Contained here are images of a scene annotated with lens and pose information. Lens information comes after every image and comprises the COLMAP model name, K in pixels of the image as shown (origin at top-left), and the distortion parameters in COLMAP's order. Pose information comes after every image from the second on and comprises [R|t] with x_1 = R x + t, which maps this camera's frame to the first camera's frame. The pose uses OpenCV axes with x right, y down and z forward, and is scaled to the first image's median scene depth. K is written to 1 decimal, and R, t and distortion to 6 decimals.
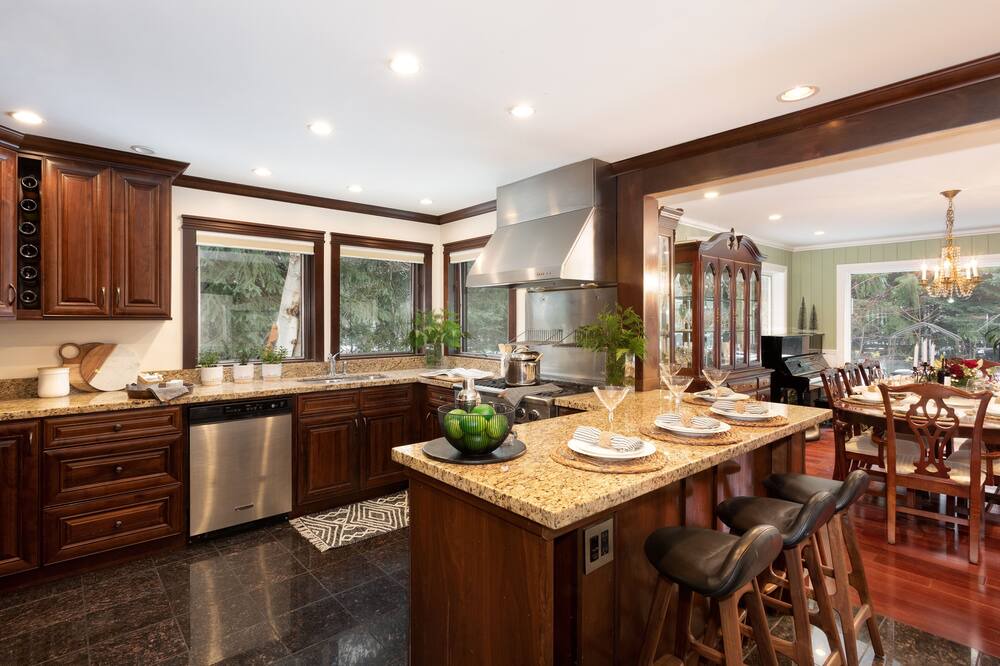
lens RADIAL K [[498.5, 0, 479.9], [0, 498.5, 318.7], [0, 0, 1]] dist [0.002004, 0.001634]
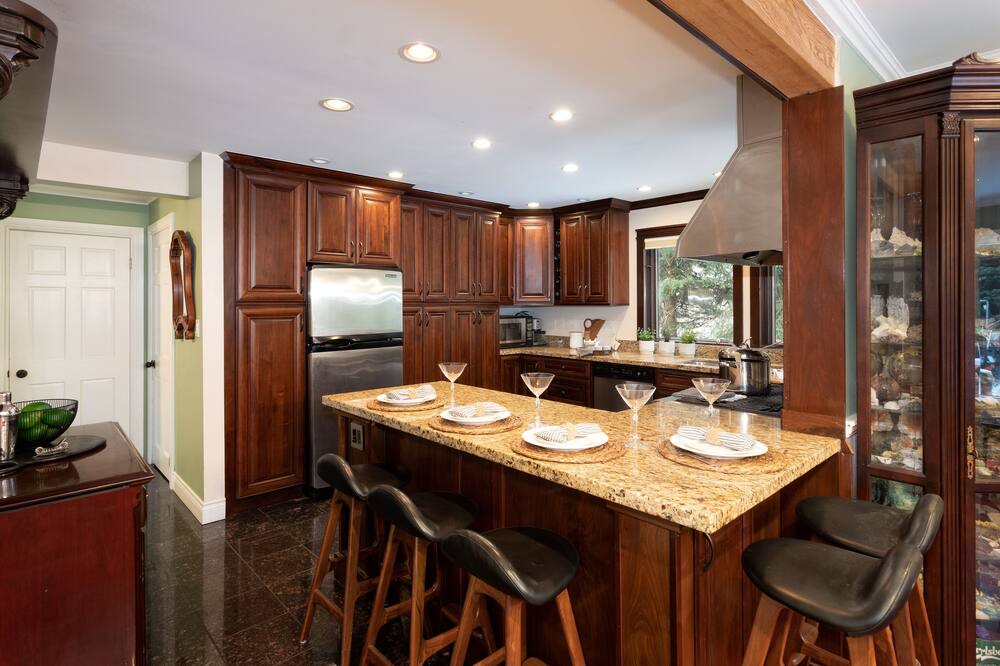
lens RADIAL K [[515.0, 0, 499.5], [0, 515.0, 301.5], [0, 0, 1]] dist [-0.000086, 0.000074]
pose [[0.039614, -0.003432, -0.999209, 0.890011], [0.004874, 0.999983, -0.003241, -0.005749], [0.999203, -0.004742, 0.039630, 0.614297]]
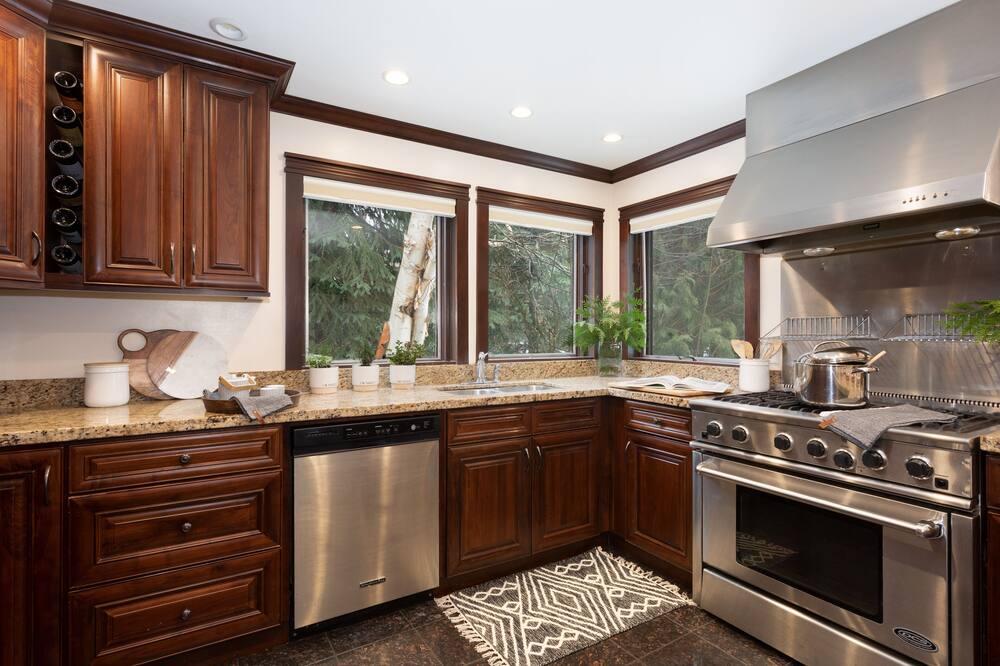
lens RADIAL K [[484.8, 0, 504.5], [0, 484.8, 336.4], [0, 0, 1]] dist [-0.000759, -0.000110]
pose [[0.992787, 0.007432, -0.119659, -0.222034], [-0.006183, 0.999923, 0.010804, 0.047776], [0.119730, -0.009986, 0.992756, 0.385371]]
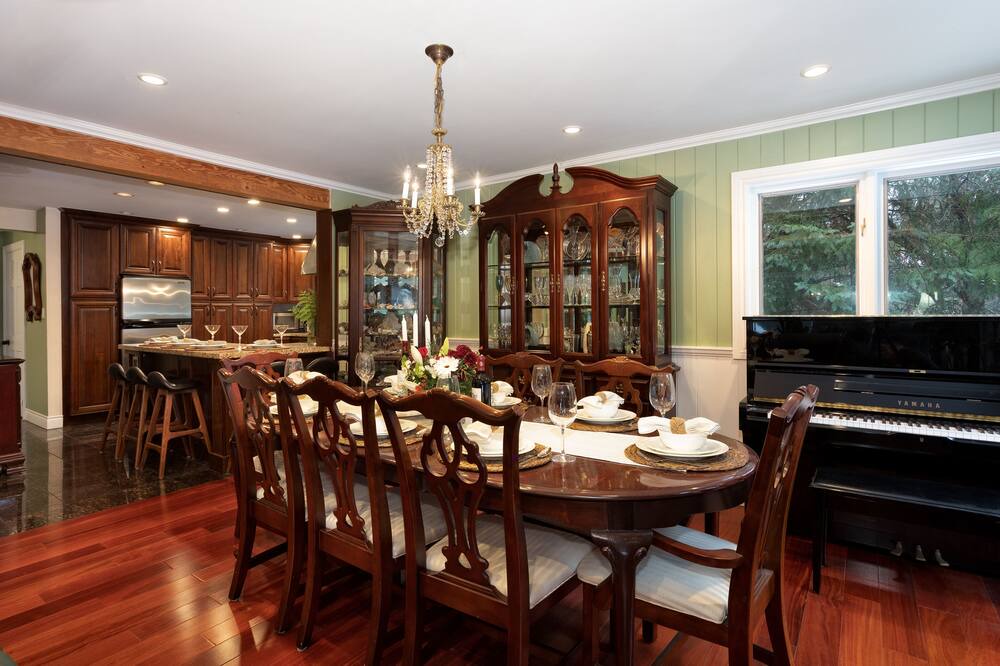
lens RADIAL K [[498.5, 0, 470.6], [0, 498.5, 314.1], [0, 0, 1]] dist [0.002004, 0.001634]
pose [[0.220366, 0.001328, -0.975416, 1.766777], [0.006342, 0.999976, 0.002794, 0.050098], [0.975397, -0.006802, 0.220352, 1.069347]]
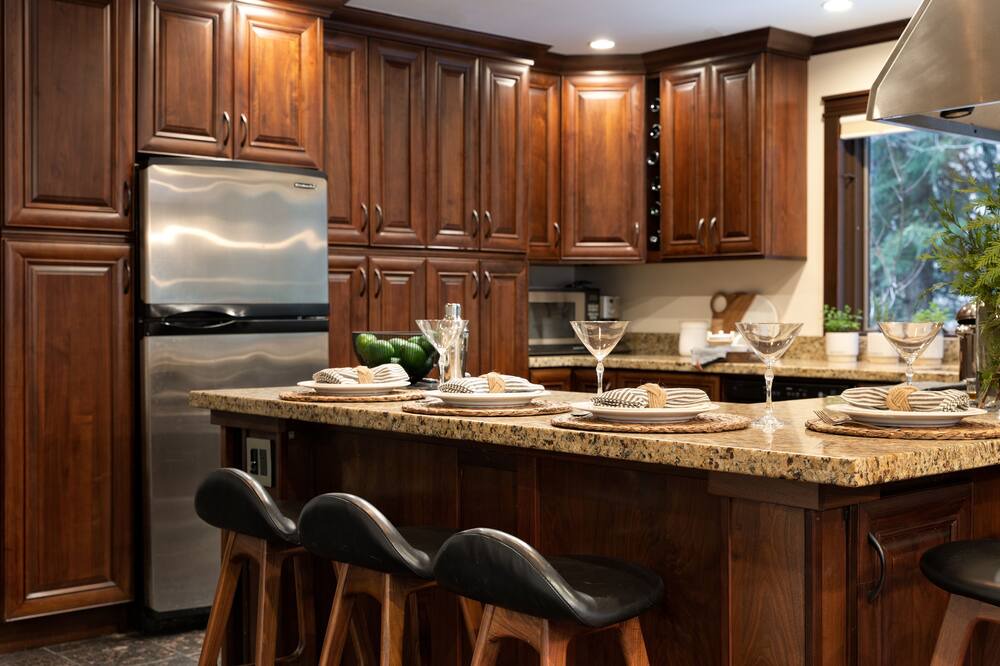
lens RADIAL K [[1236.8, 0, 506.6], [0, 1236.8, 330.4], [0, 0, 1]] dist [0.021686, 0.000000]
pose [[0.023397, 0.015883, -0.999600, 1.090973], [0.001758, 0.999872, 0.015928, 0.074155], [0.999725, -0.002130, 0.023366, 0.603044]]
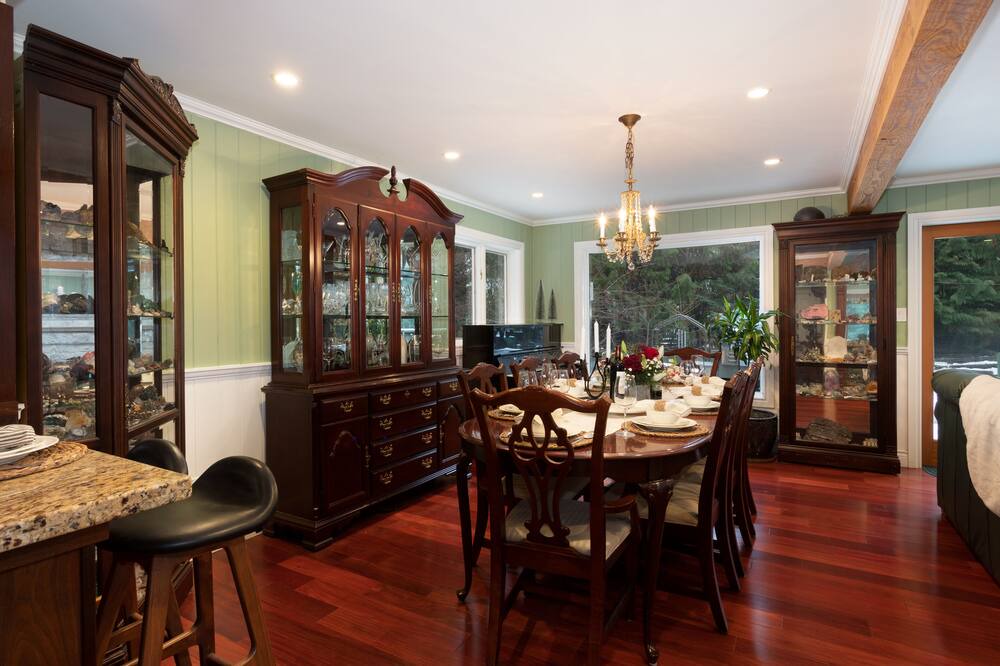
lens RADIAL K [[515.0, 0, 504.7], [0, 515.0, 324.3], [0, 0, 1]] dist [-0.000086, 0.000074]
pose [[0.943702, -0.009551, 0.330658, 0.619466], [0.007675, 0.999946, 0.006981, 0.048860], [-0.330707, -0.004050, 0.943725, 0.418547]]
